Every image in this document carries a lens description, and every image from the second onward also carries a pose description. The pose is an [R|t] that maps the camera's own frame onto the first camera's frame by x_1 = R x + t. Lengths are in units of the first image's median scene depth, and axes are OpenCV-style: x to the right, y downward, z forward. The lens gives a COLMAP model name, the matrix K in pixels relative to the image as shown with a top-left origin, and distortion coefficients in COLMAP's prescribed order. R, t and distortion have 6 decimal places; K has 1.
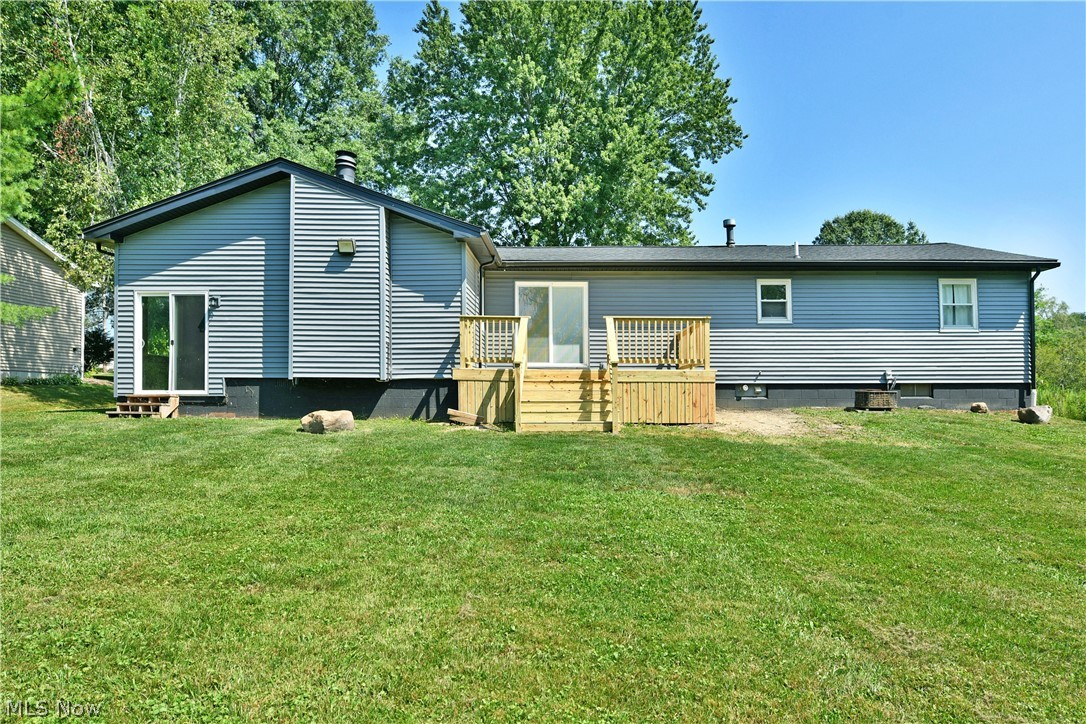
lens RADIAL K [[664.8, 0, 535.0], [0, 664.8, 364.7], [0, 0, 1]] dist [-0.008705, -0.000969]
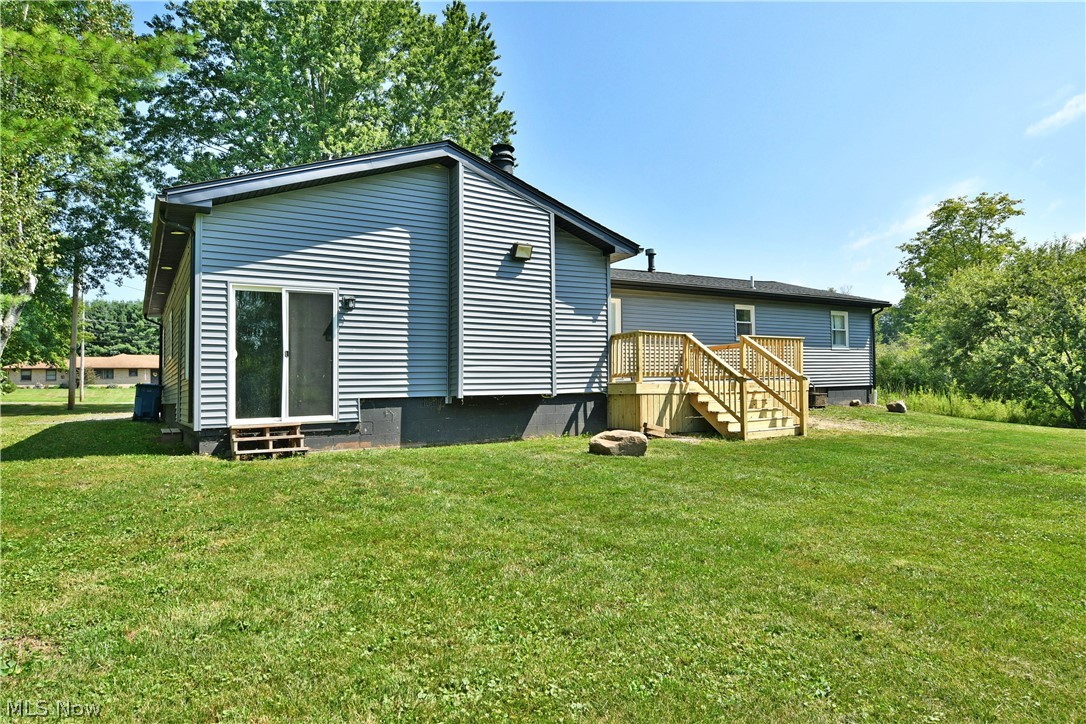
lens RADIAL K [[664.8, 0, 534.9], [0, 664.8, 362.6], [0, 0, 1]] dist [-0.008705, -0.000969]
pose [[0.830212, -0.000442, 0.557448, -0.742644], [0.005798, 0.999952, -0.007843, -0.016201], [-0.557418, 0.009743, 0.830175, 0.217903]]
